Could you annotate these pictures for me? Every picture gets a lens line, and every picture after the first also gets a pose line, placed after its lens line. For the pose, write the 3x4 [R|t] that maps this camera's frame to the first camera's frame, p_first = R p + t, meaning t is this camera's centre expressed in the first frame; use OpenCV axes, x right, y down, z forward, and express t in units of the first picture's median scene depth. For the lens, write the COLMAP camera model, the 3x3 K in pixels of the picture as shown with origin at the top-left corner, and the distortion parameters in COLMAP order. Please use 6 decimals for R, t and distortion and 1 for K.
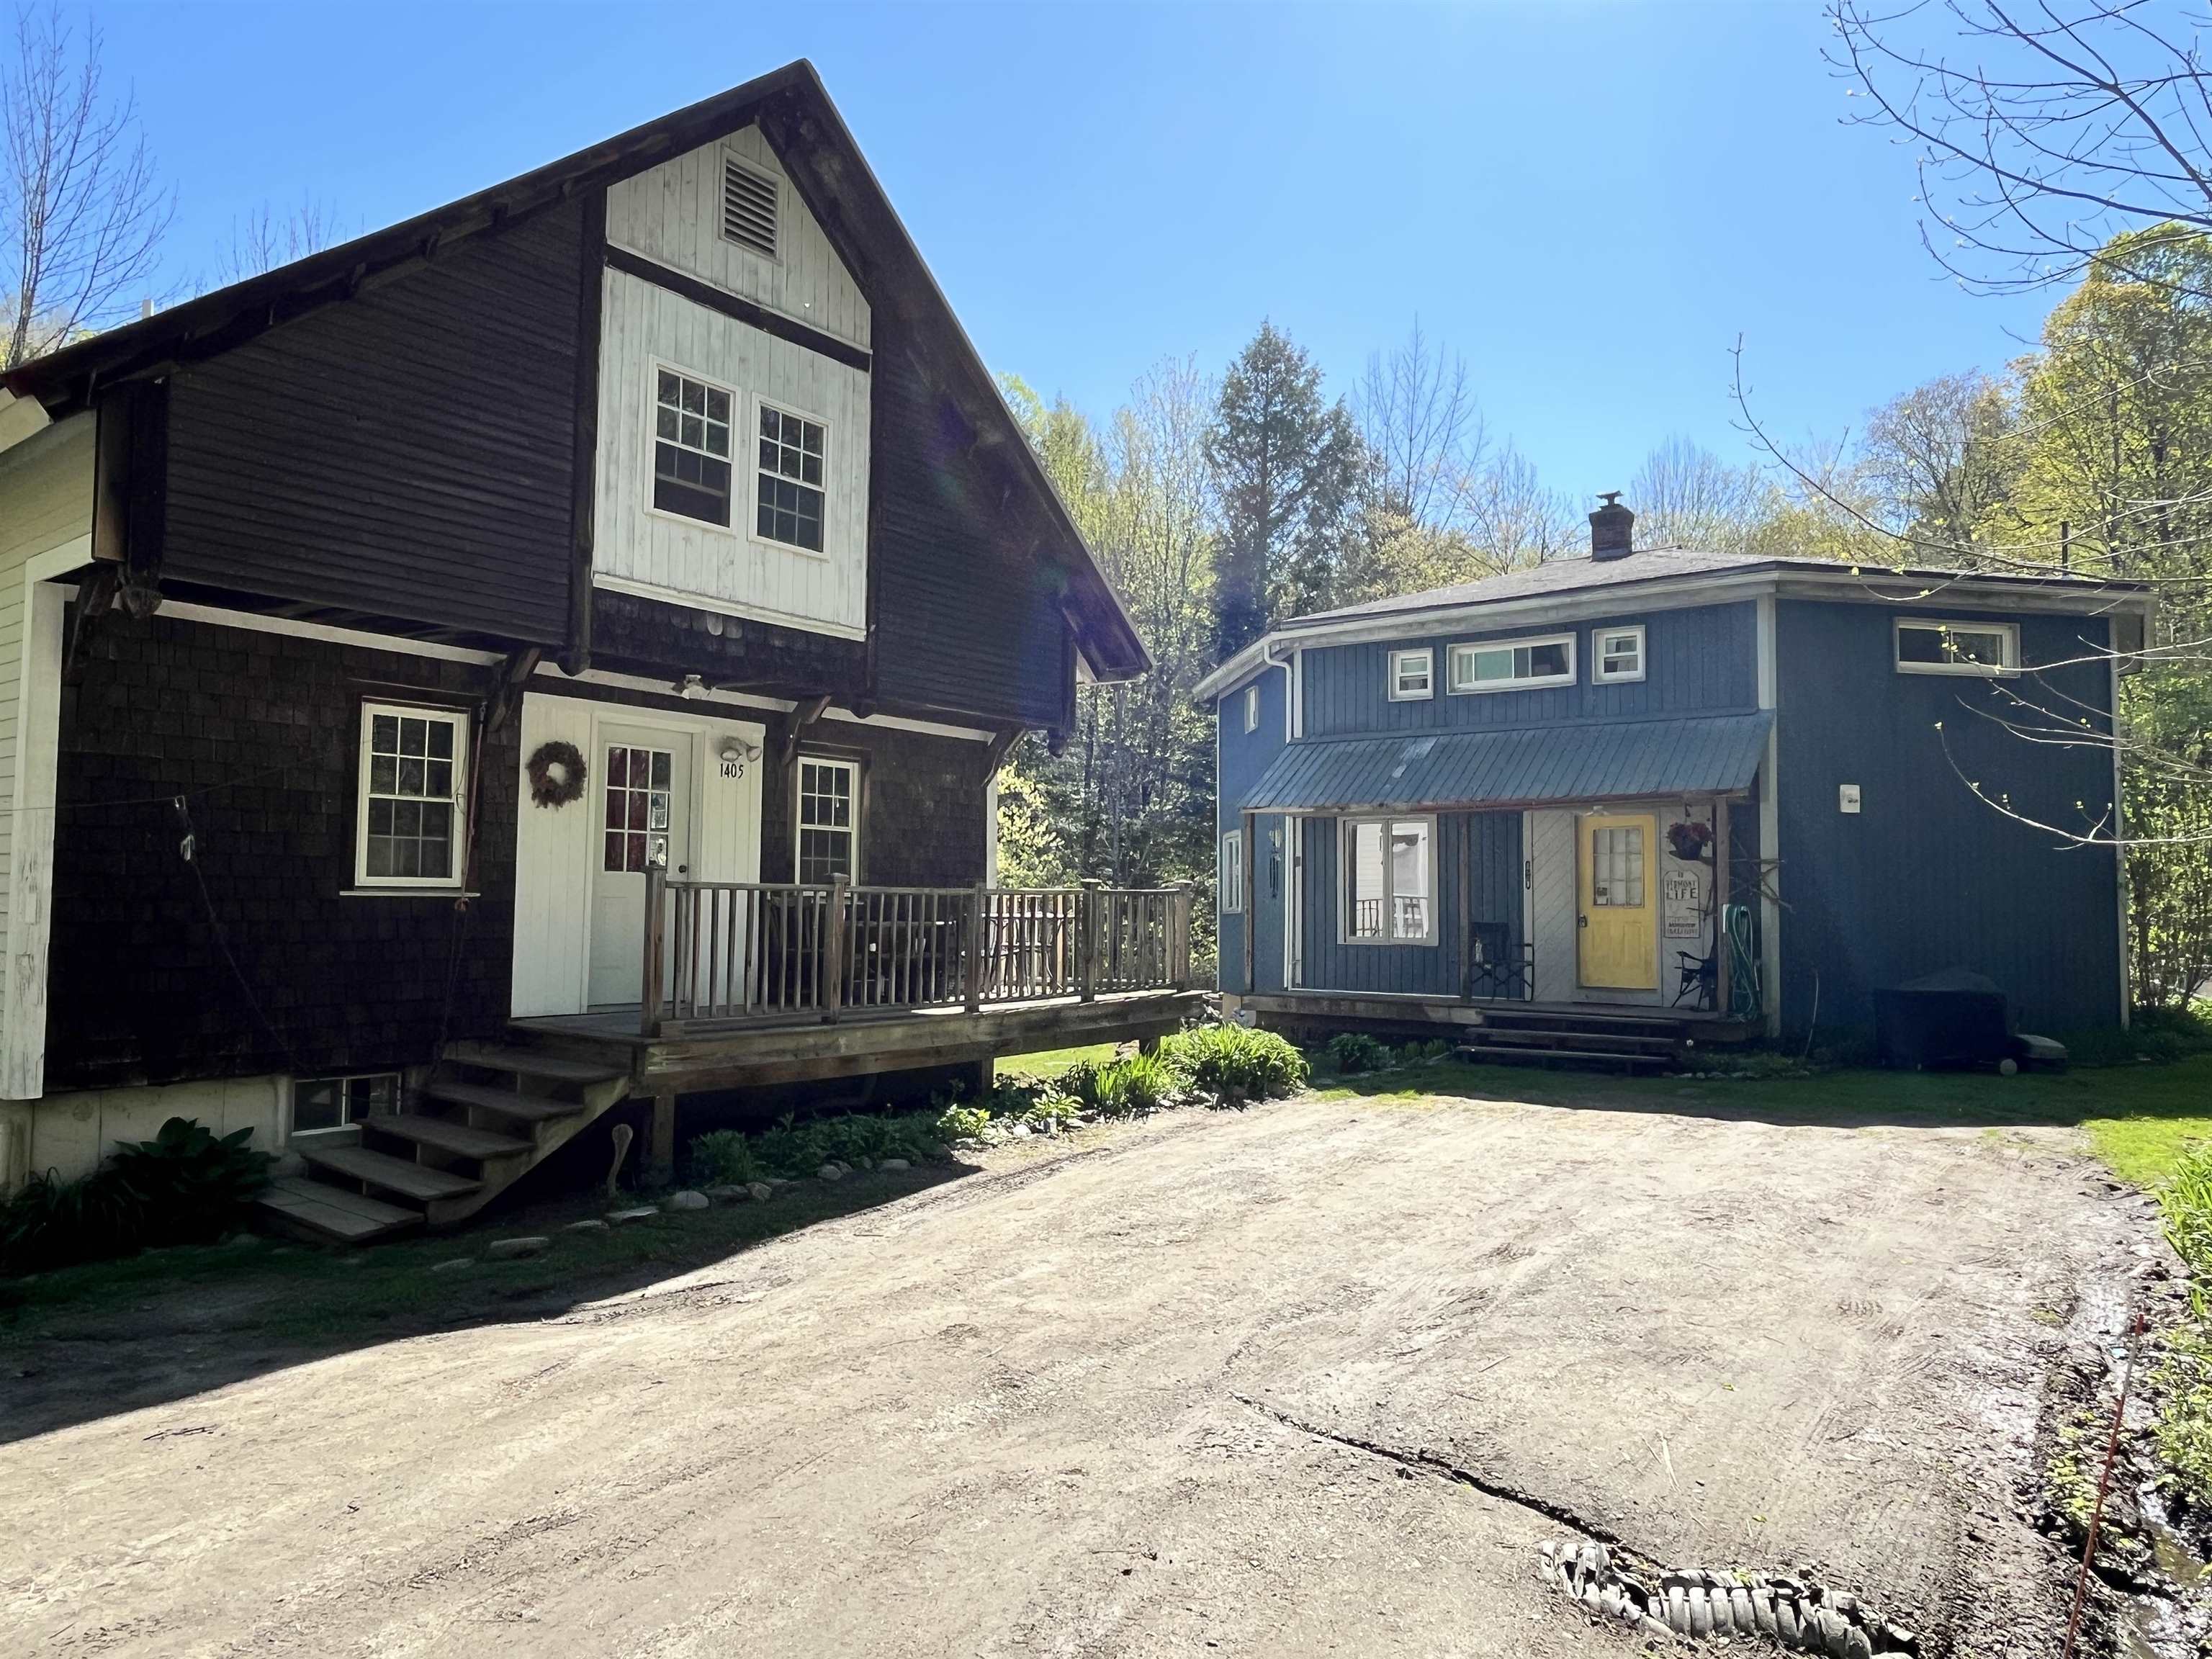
lens RADIAL K [[1417.1, 0, 1109.6], [0, 1417.1, 835.9], [0, 0, 1]] dist [-0.000490, -0.004609]
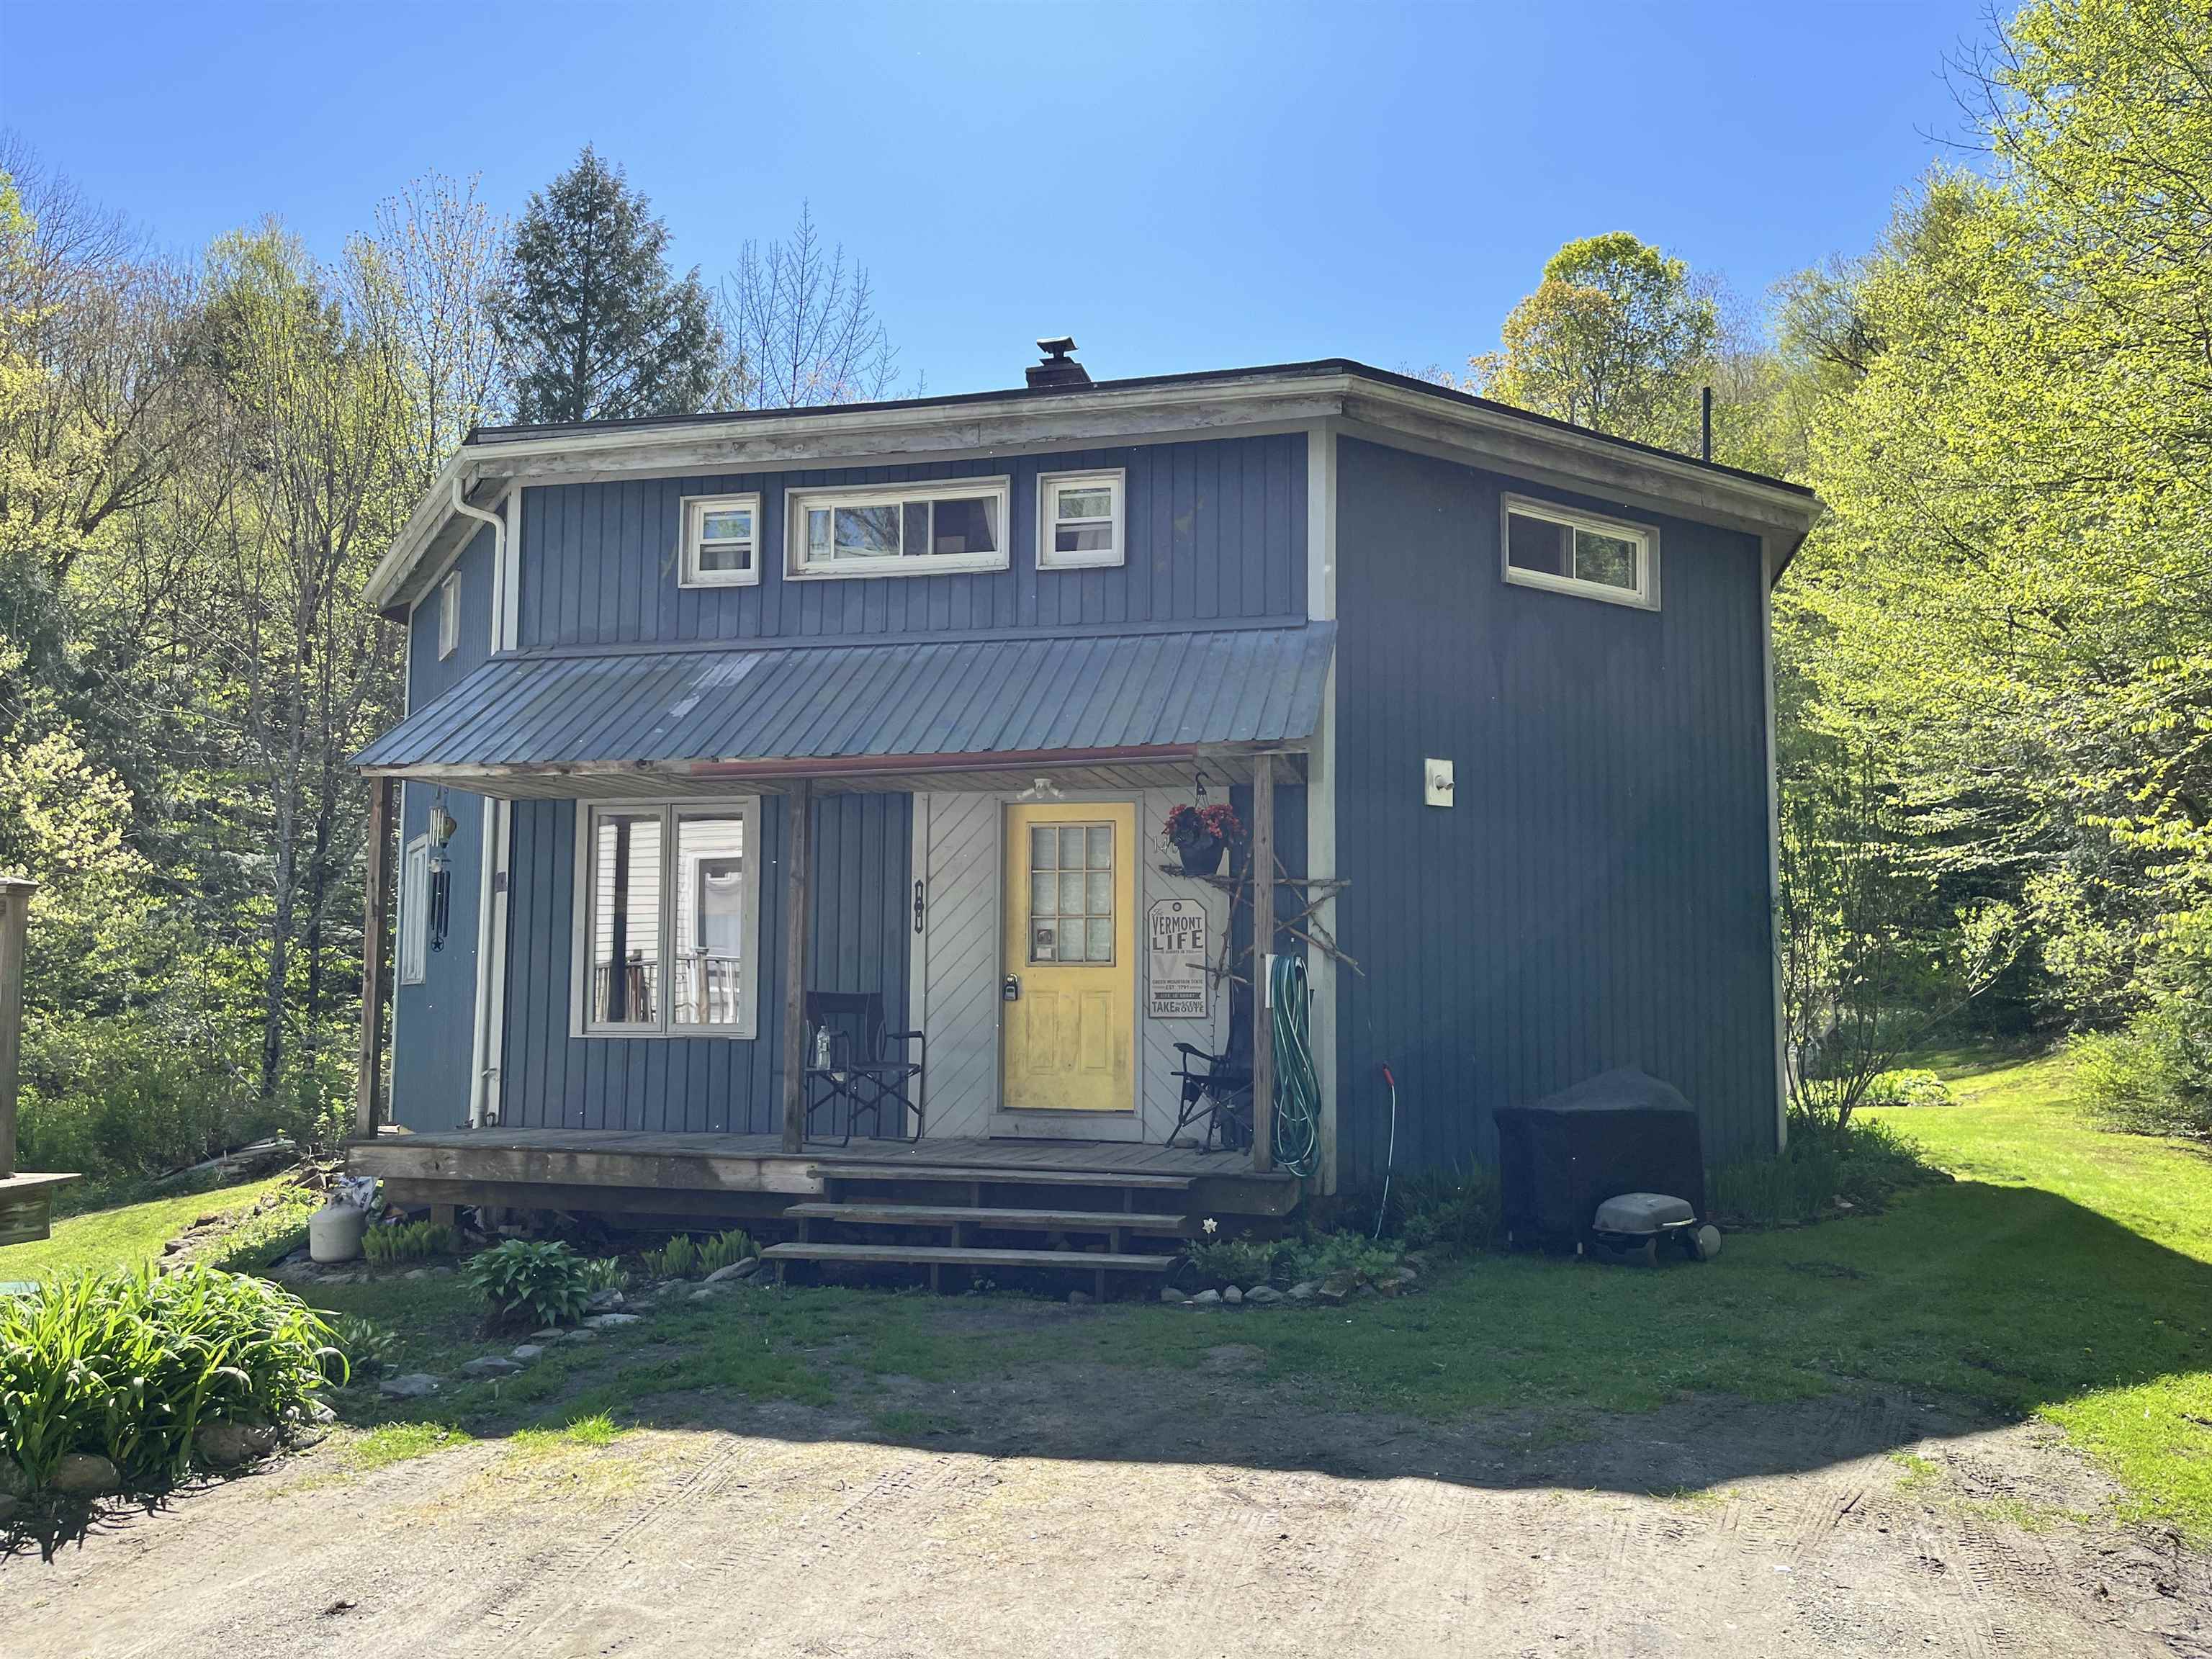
lens RADIAL K [[1669.2, 0, 1106.5], [0, 1669.2, 833.7], [0, 0, 1]] dist [0.038015, -0.020549]
pose [[0.925467, 0.032521, 0.377429, 0.119216], [-0.016996, 0.998870, -0.044391, 0.027147], [-0.378446, 0.034667, 0.924974, 0.377413]]
